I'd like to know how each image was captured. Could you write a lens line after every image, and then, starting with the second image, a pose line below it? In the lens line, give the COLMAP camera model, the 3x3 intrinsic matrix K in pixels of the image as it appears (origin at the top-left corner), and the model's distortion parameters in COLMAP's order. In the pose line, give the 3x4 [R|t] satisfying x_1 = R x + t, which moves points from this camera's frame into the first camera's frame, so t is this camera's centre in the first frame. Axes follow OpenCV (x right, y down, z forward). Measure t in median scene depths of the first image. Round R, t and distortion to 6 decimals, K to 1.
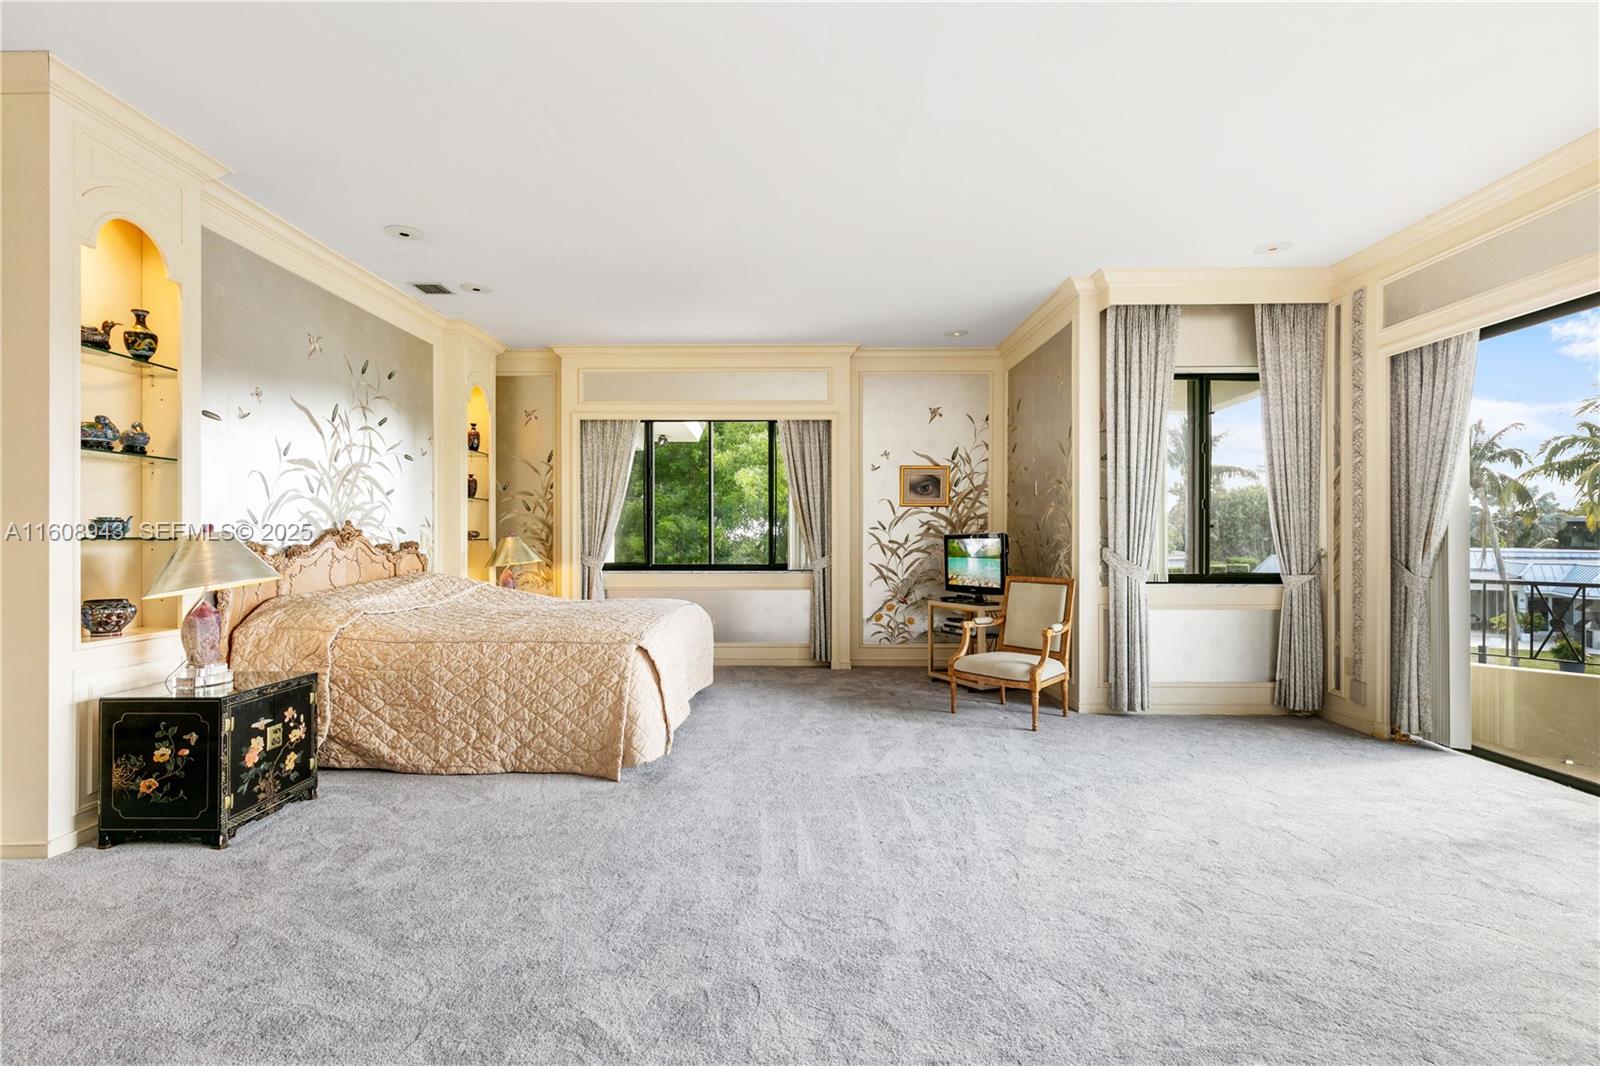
lens RADIAL K [[741.9, 0, 799.0], [0, 741.9, 541.3], [0, 0, 1]] dist [0.005258, -0.001356]
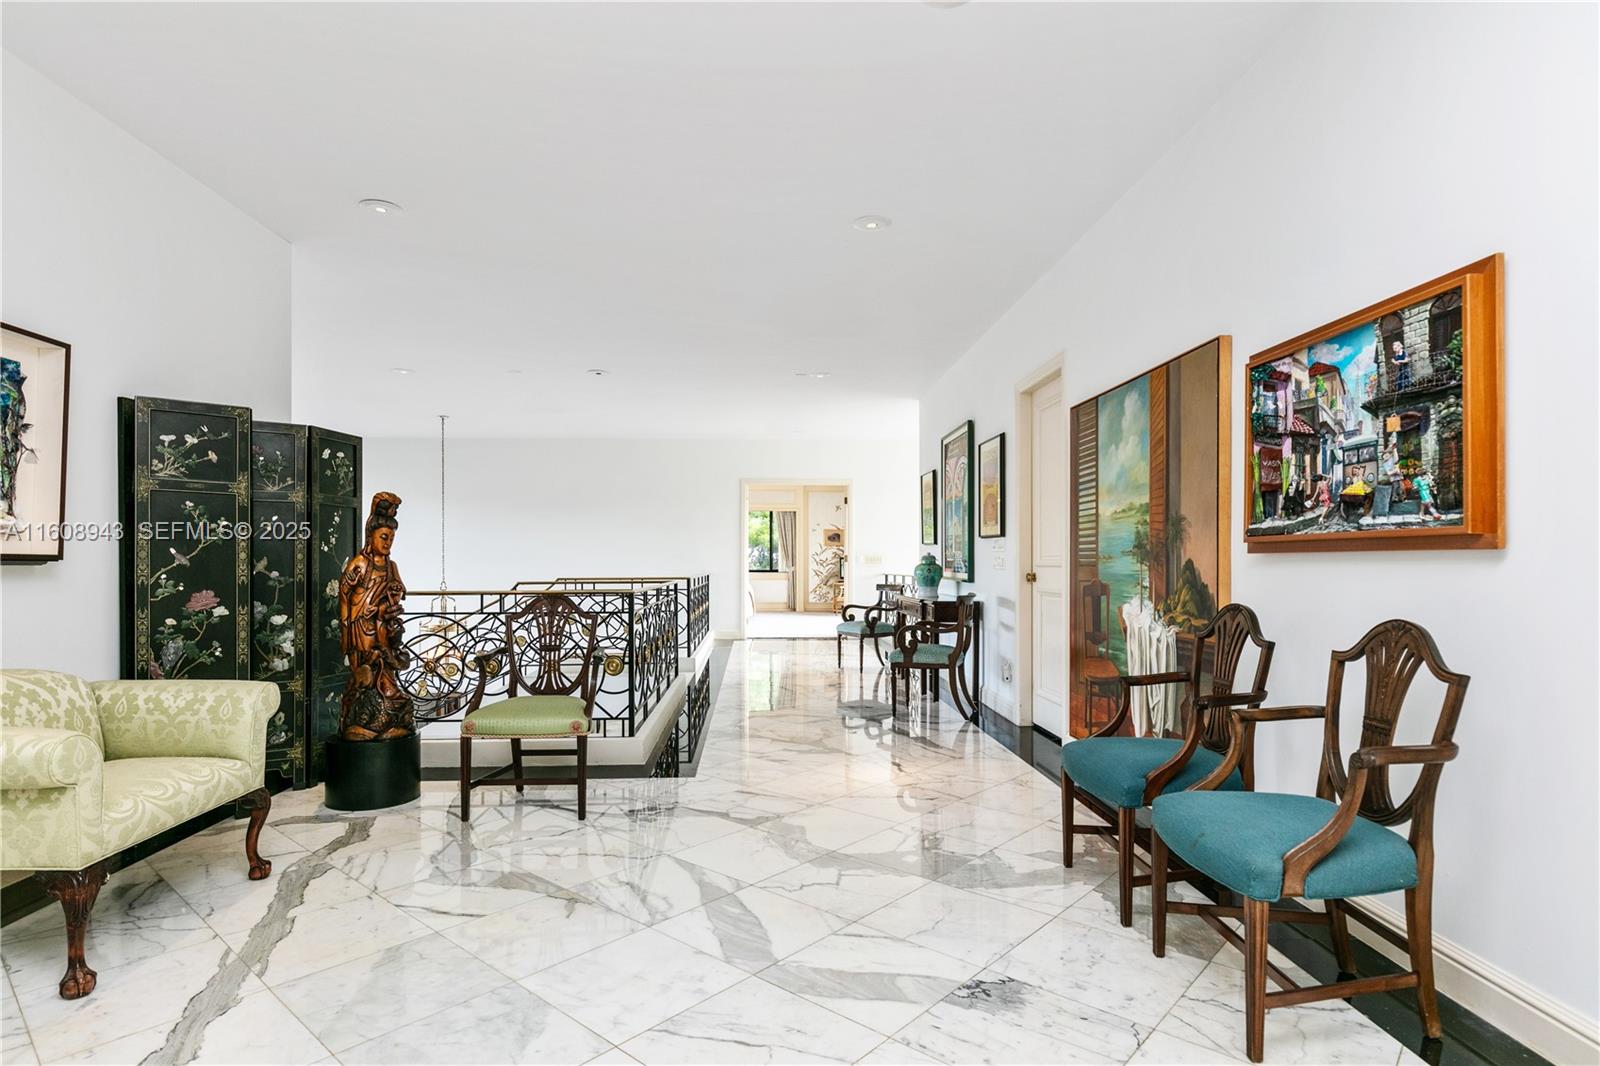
lens RADIAL K [[832.4, 0, 797.0], [0, 832.4, 570.5], [0, 0, 1]] dist [-0.002176, -0.001556]
pose [[0.999233, -0.006298, 0.038656, -0.060295], [0.005643, 0.999839, 0.017026, -0.013376], [-0.038757, -0.016795, 0.999108, -1.768718]]
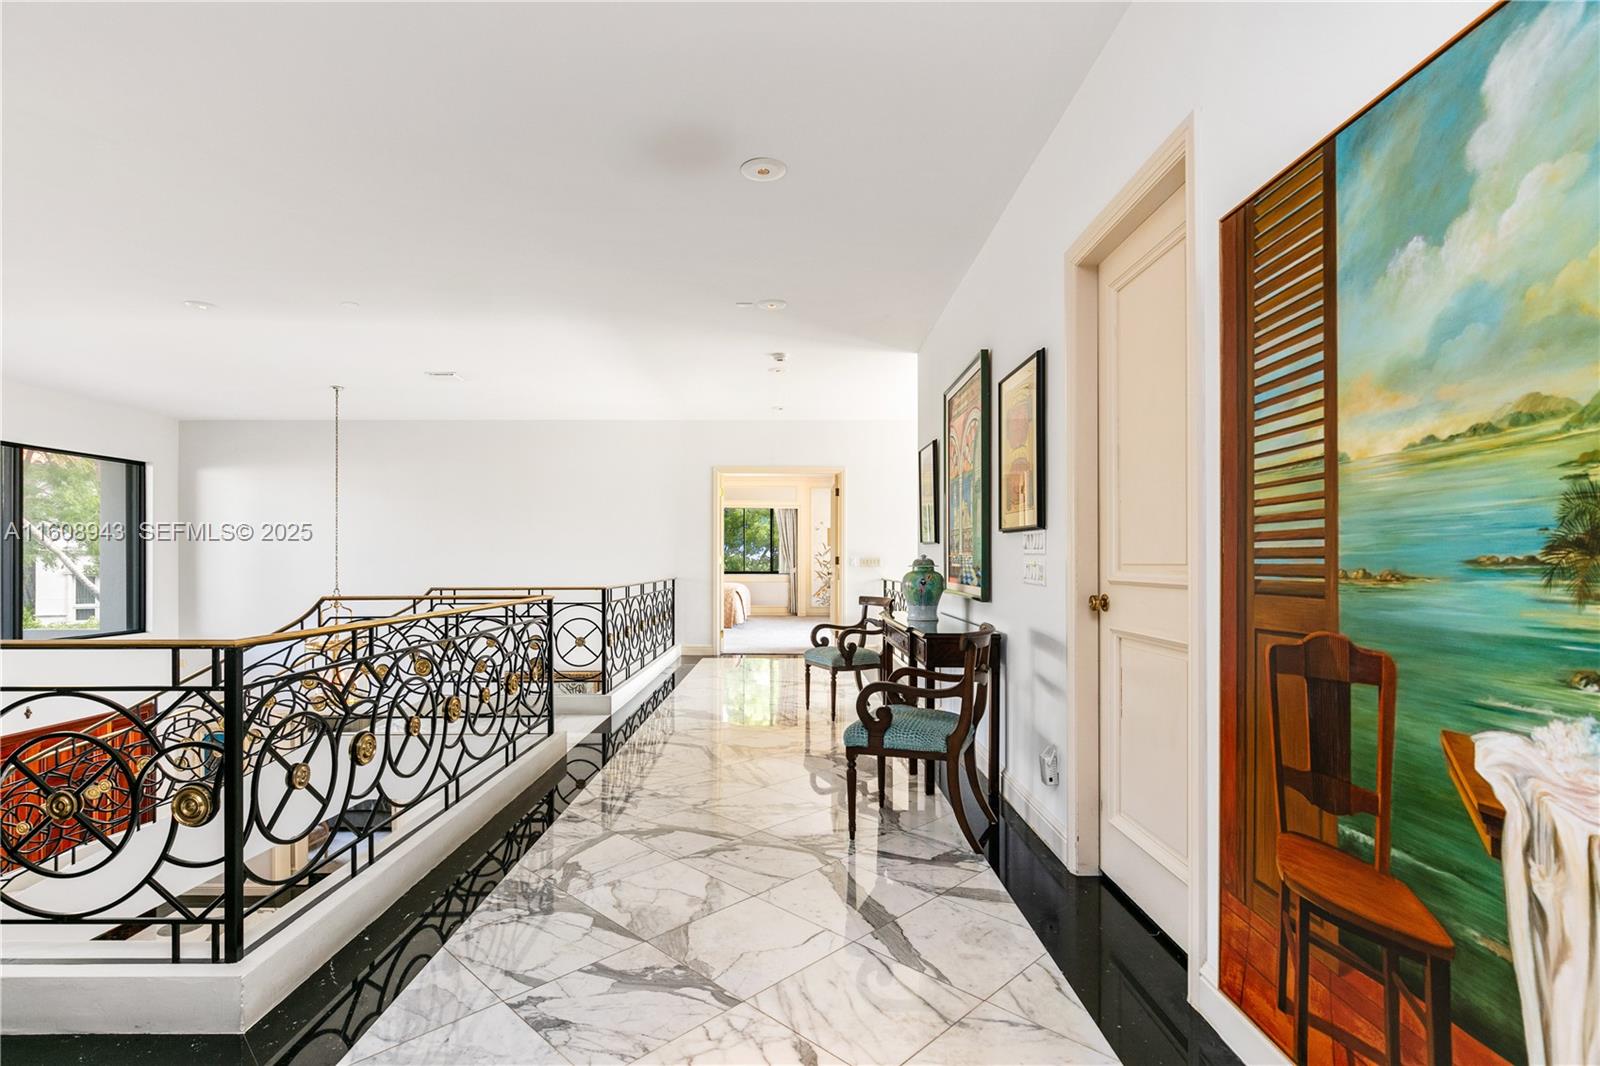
lens RADIAL K [[765.1, 0, 797.0], [0, 765.1, 557.2], [0, 0, 1]] dist [-0.008041, -0.000104]
pose [[0.999994, -0.003022, 0.001931, 0.036744], [0.003019, 0.999994, 0.001855, -0.016807], [-0.001937, -0.001849, 0.999996, -1.381098]]
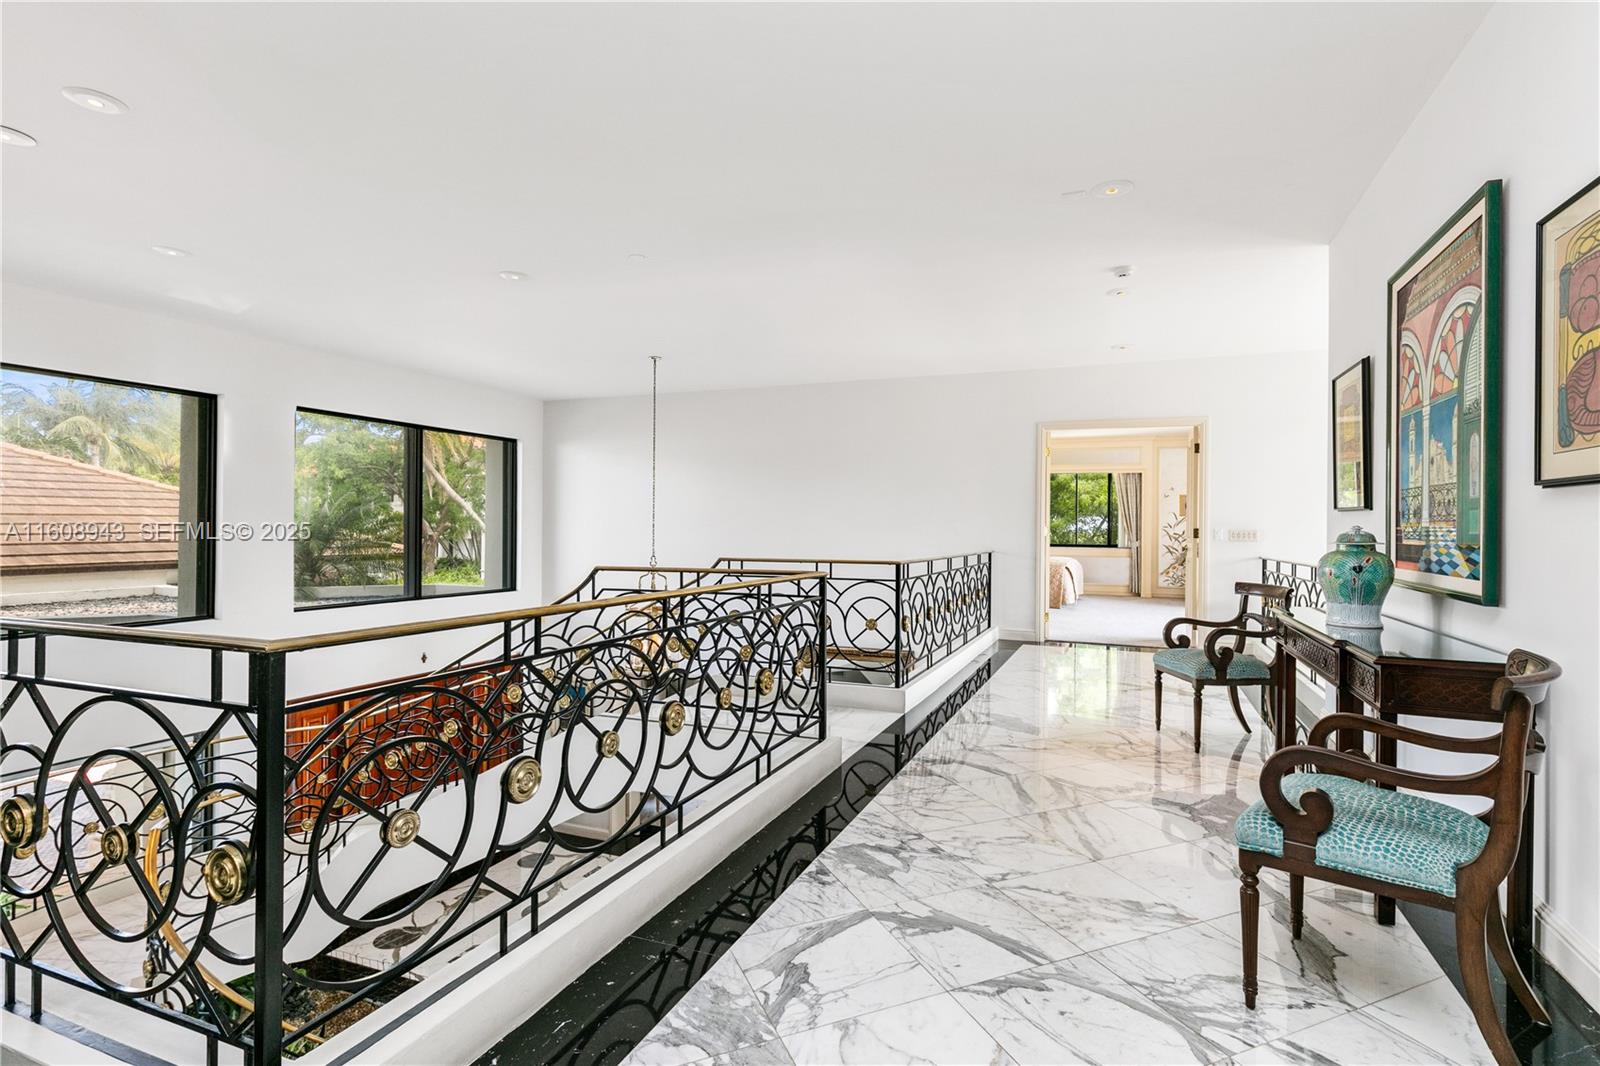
lens RADIAL K [[771.4, 0, 832.8], [0, 771.4, 520.2], [0, 0, 1]] dist [0.026551, -0.003412]
pose [[0.930474, 0.000082, -0.366359, 0.034293], [-0.003354, 0.999960, -0.008296, -0.015830], [0.366343, 0.008948, 0.930437, -1.238602]]
